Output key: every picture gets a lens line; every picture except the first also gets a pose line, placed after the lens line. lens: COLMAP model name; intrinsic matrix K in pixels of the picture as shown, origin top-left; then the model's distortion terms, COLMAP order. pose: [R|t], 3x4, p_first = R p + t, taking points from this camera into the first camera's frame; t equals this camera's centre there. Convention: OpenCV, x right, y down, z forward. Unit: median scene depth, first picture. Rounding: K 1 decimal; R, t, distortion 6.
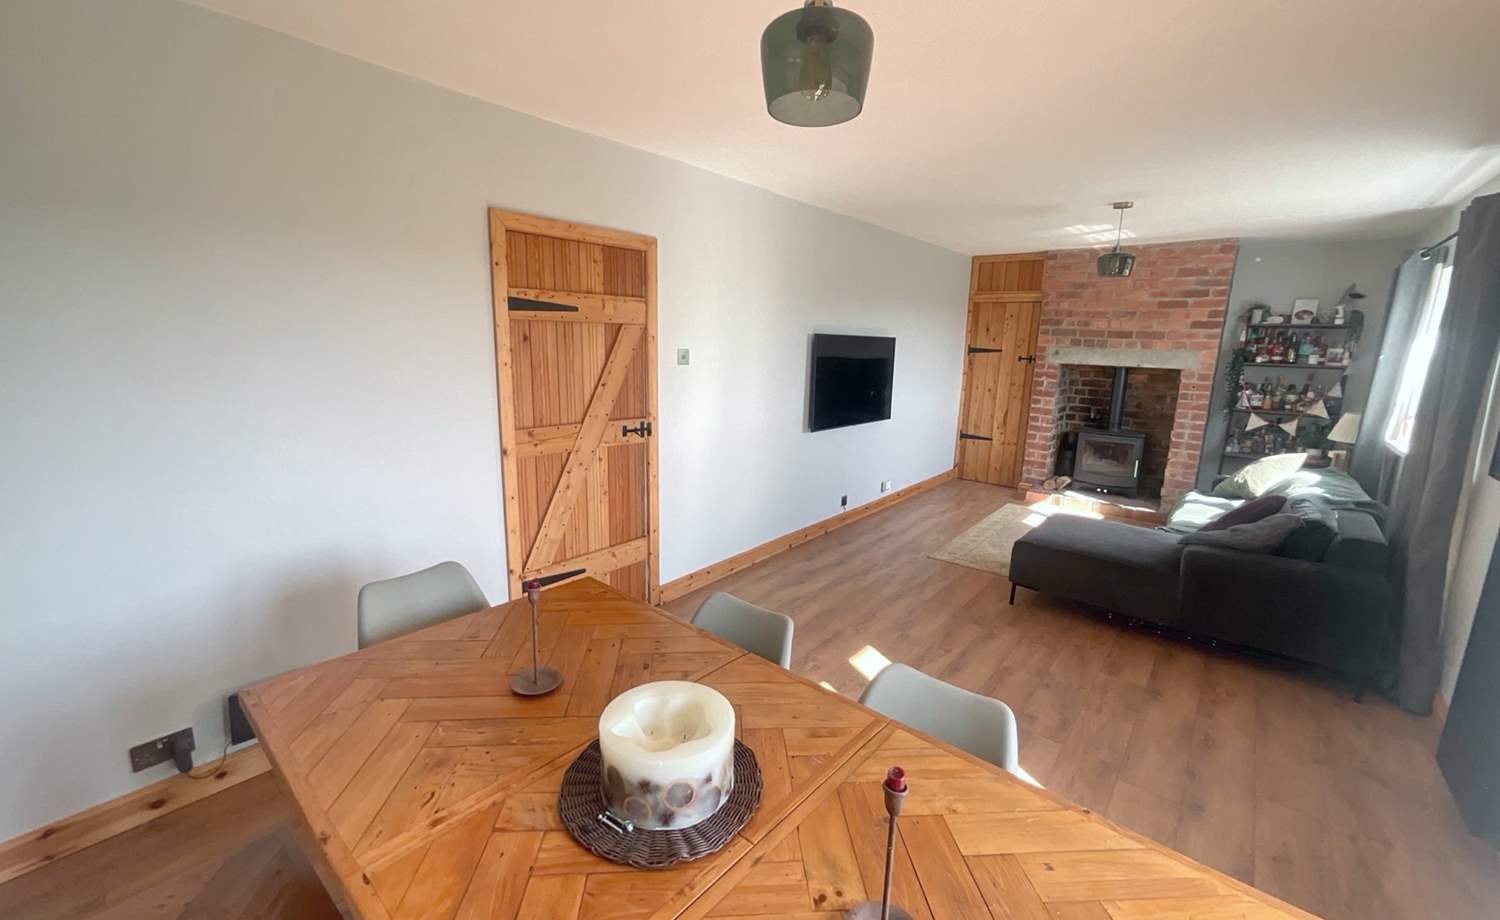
lens RADIAL K [[607.9, 0, 750.0], [0, 607.9, 460.0], [0, 0, 1]] dist [-0.001847, 0.000512]
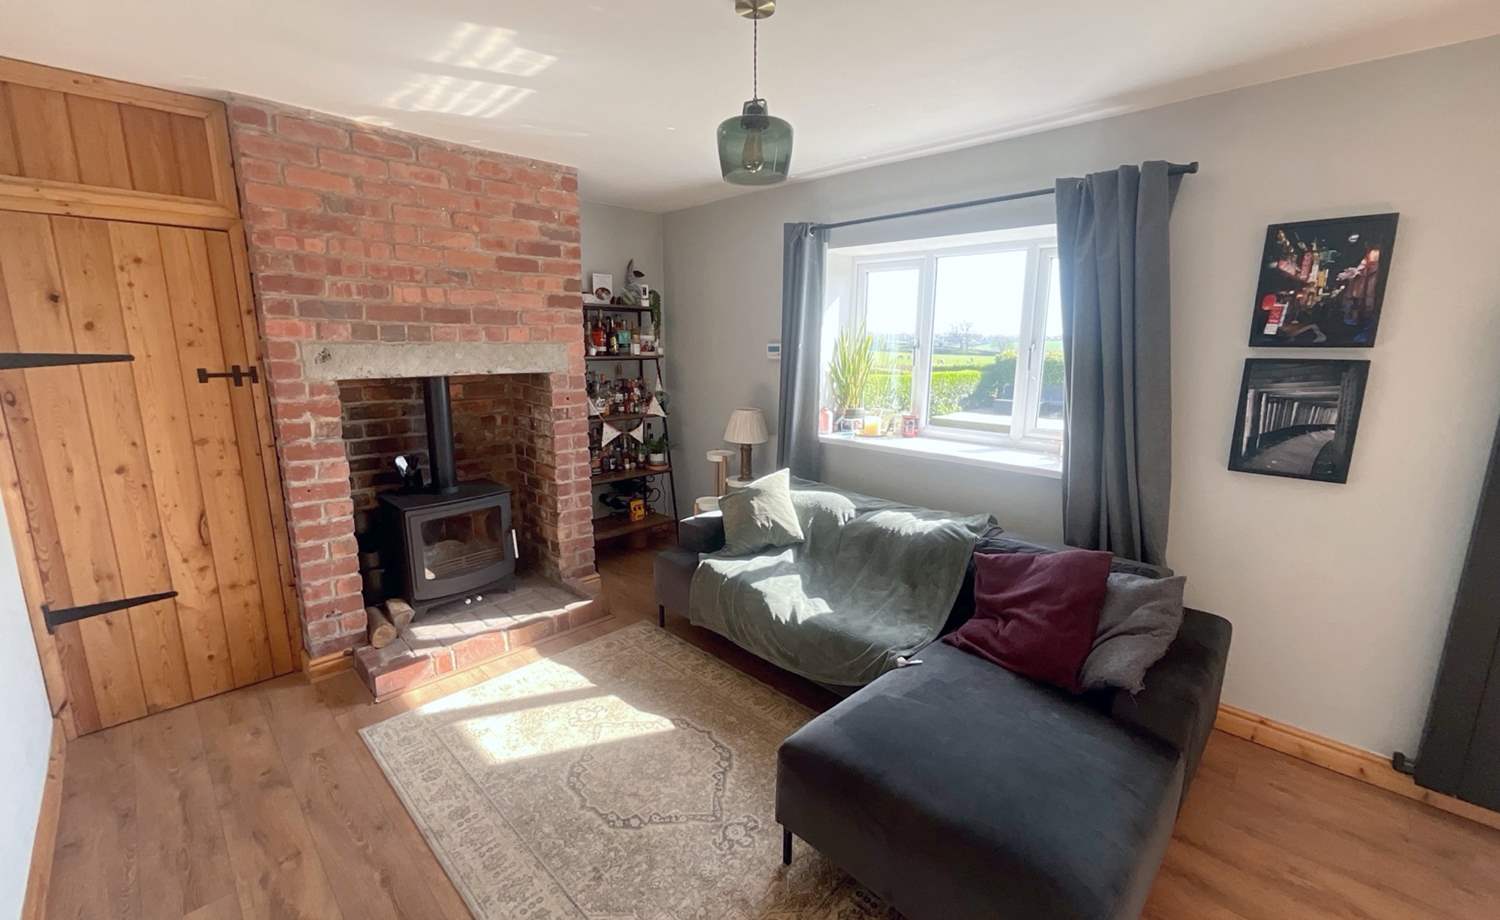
lens RADIAL K [[607.9, 0, 750.0], [0, 607.9, 460.0], [0, 0, 1]] dist [-0.001847, 0.000512]
pose [[0.089220, -0.220038, 0.971403, 0.097767], [0.193685, 0.960507, 0.199781, -0.140050], [-0.976998, 0.170322, 0.128315, 0.693748]]
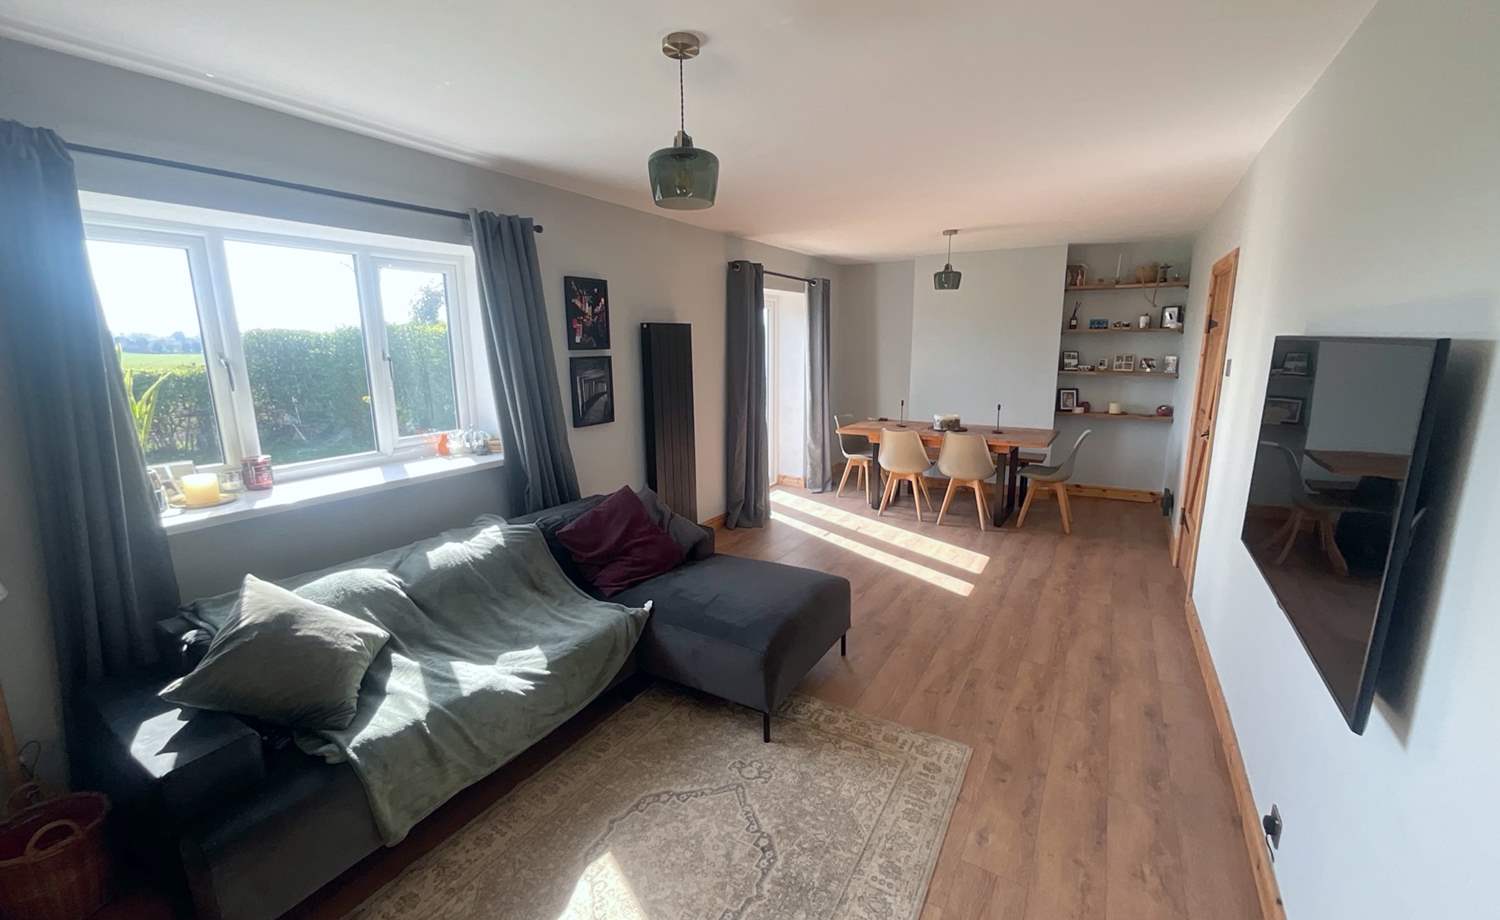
lens RADIAL K [[607.9, 0, 750.0], [0, 607.9, 460.0], [0, 0, 1]] dist [-0.001847, 0.000512]
pose [[-0.988800, 0.011978, -0.148768, 0.441490], [-0.045707, 0.924580, 0.378236, -0.212570], [0.142078, 0.380800, -0.913677, 1.069305]]
